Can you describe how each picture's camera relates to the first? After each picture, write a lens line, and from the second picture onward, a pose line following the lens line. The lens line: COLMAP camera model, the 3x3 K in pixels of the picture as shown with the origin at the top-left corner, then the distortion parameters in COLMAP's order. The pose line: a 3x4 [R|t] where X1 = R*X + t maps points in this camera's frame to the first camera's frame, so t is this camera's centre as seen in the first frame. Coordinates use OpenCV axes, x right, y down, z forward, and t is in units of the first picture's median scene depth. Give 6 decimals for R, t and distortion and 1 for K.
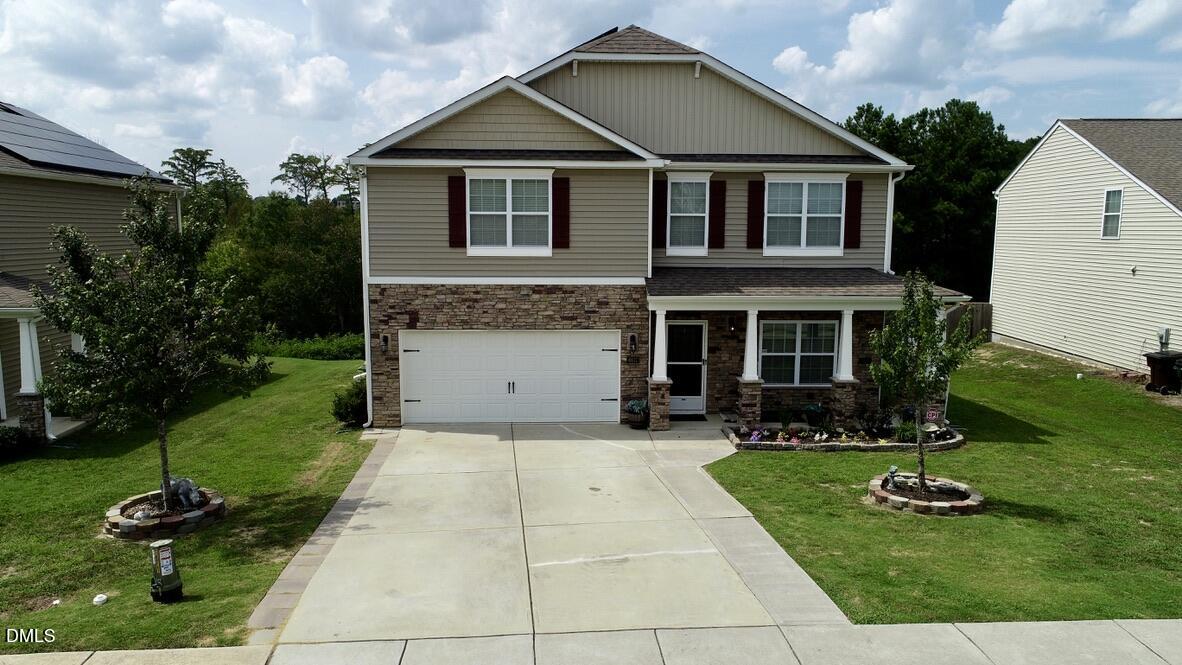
lens RADIAL K [[791.7, 0, 591.9], [0, 791.7, 334.1], [0, 0, 1]] dist [0.006935, -0.005886]
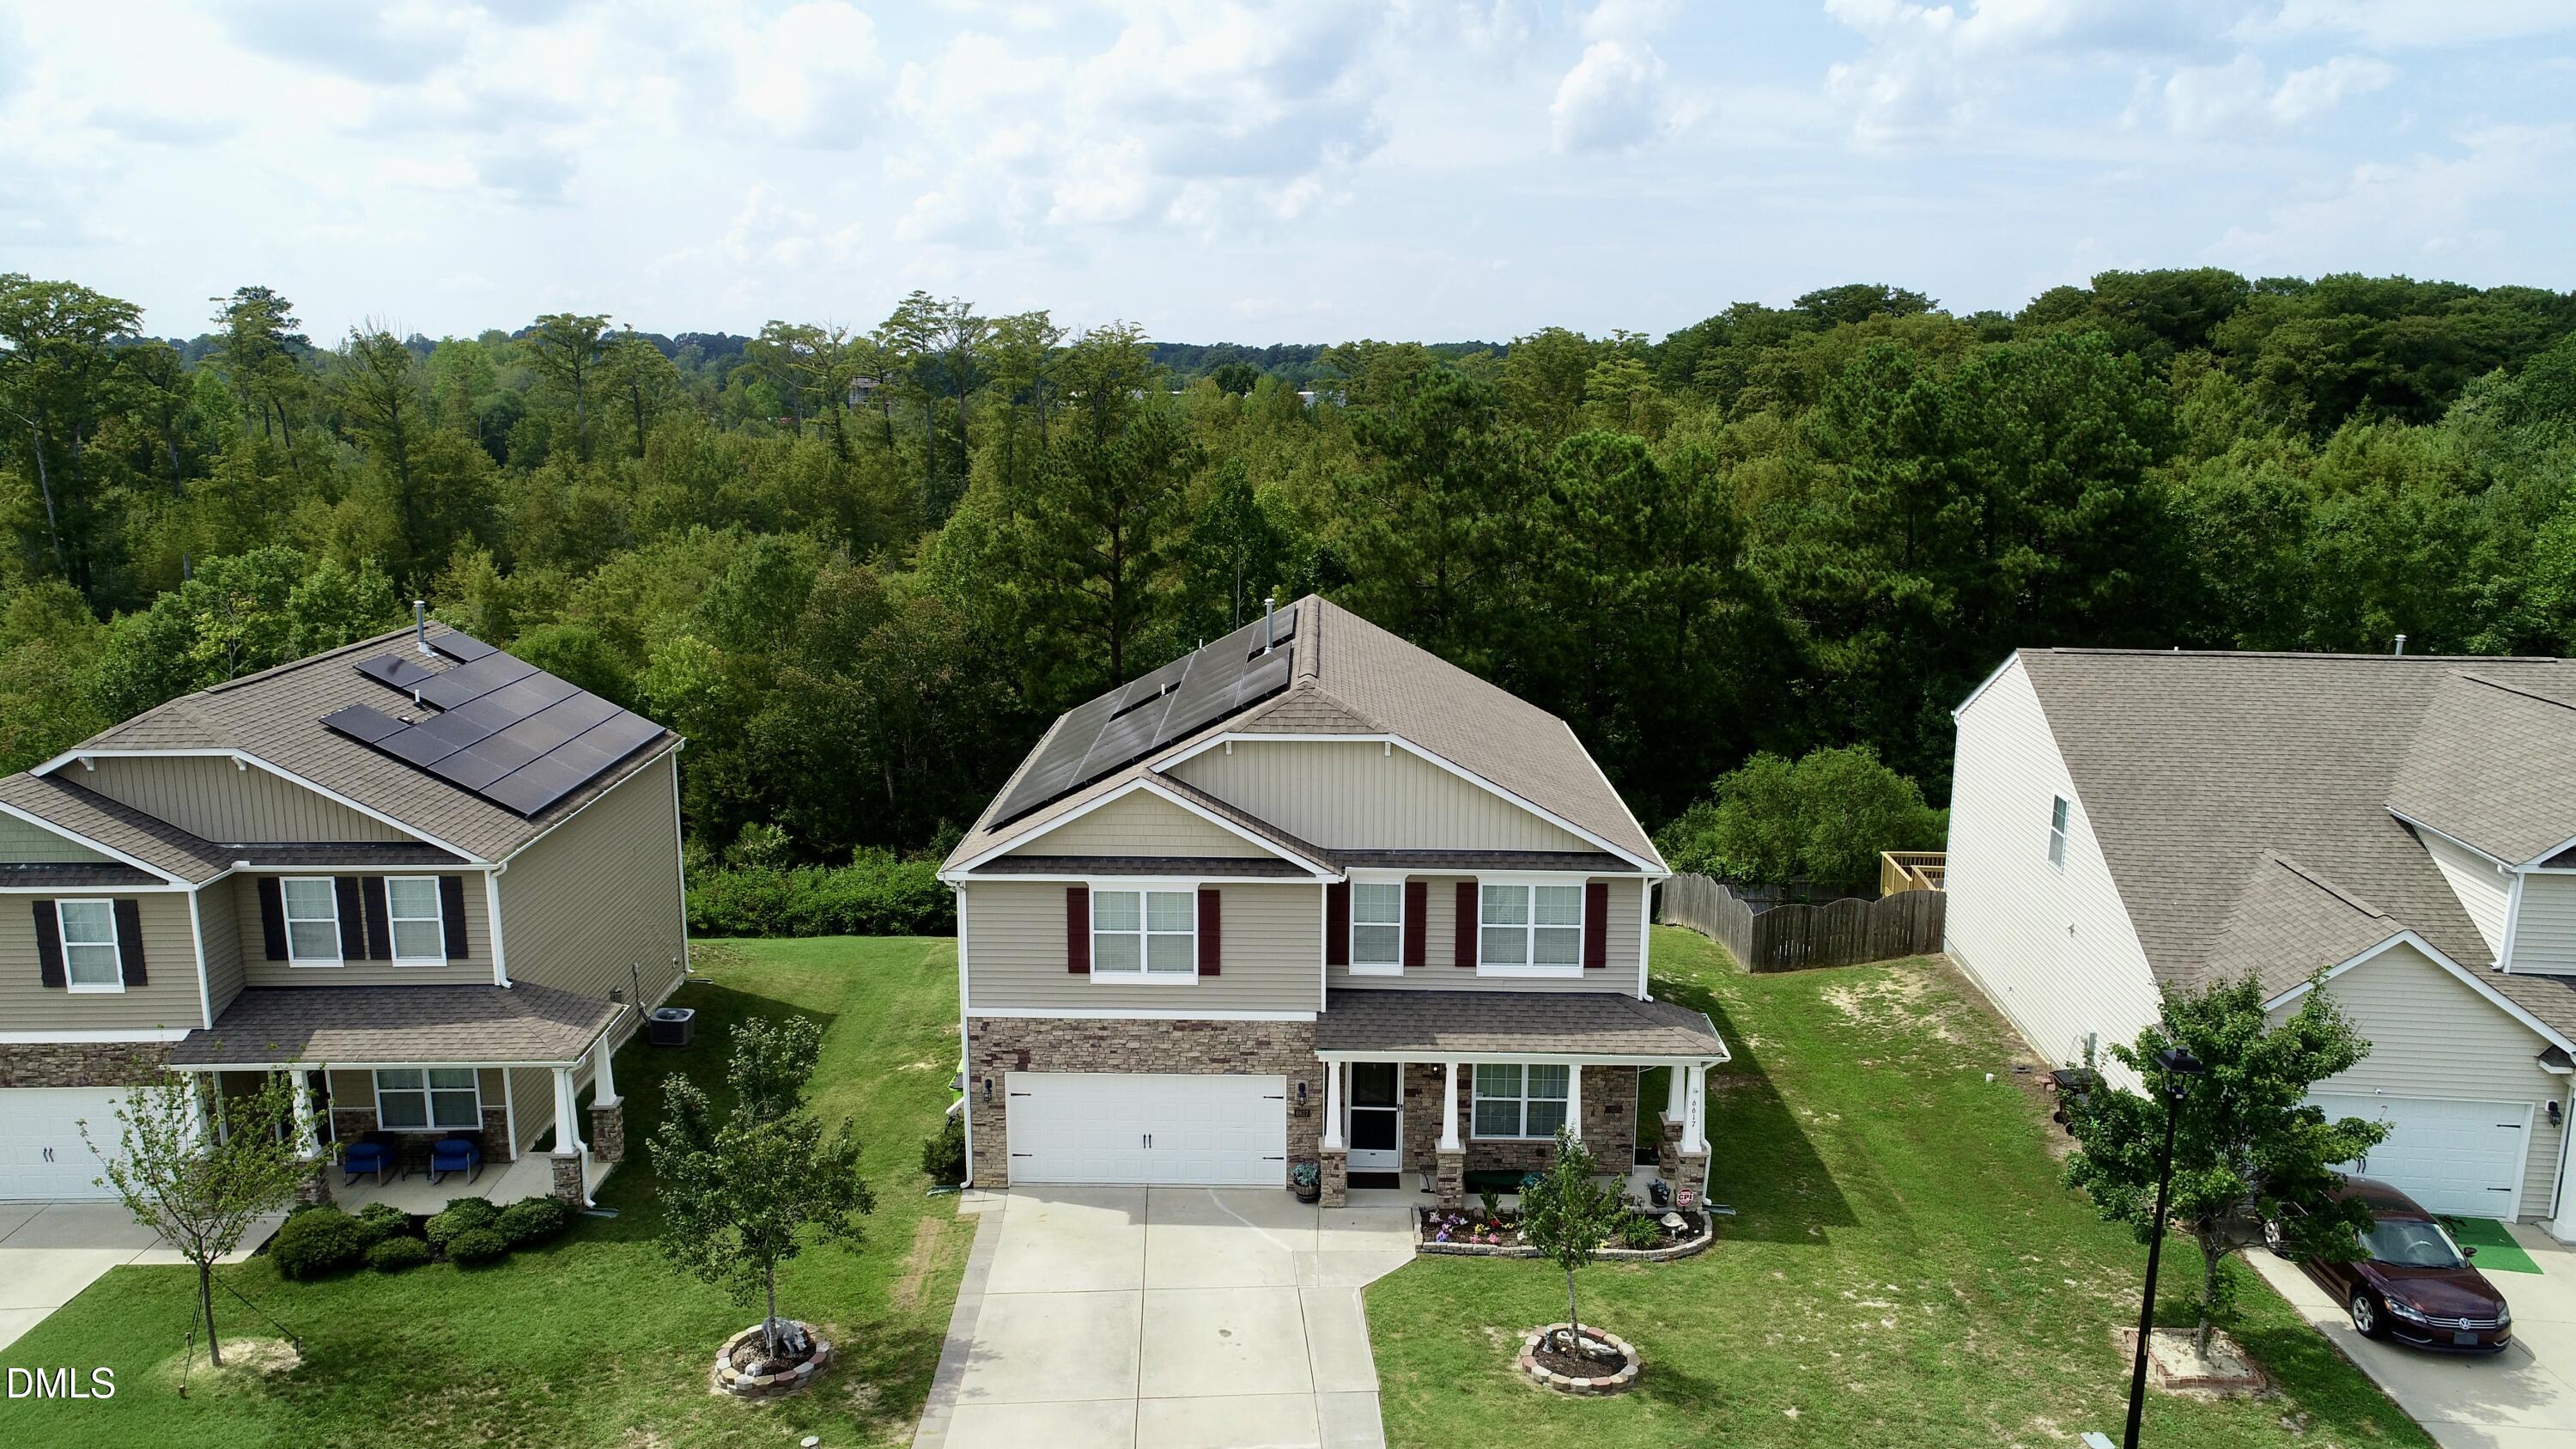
lens RADIAL K [[1725.7, 0, 1285.9], [0, 1725.7, 724.3], [0, 0, 1]] dist [0.006935, -0.005886]
pose [[0.997963, 0.011574, -0.062739, 0.140585], [-0.007893, 0.998250, 0.058603, -0.457257], [0.063307, -0.057988, 0.996308, -0.683386]]
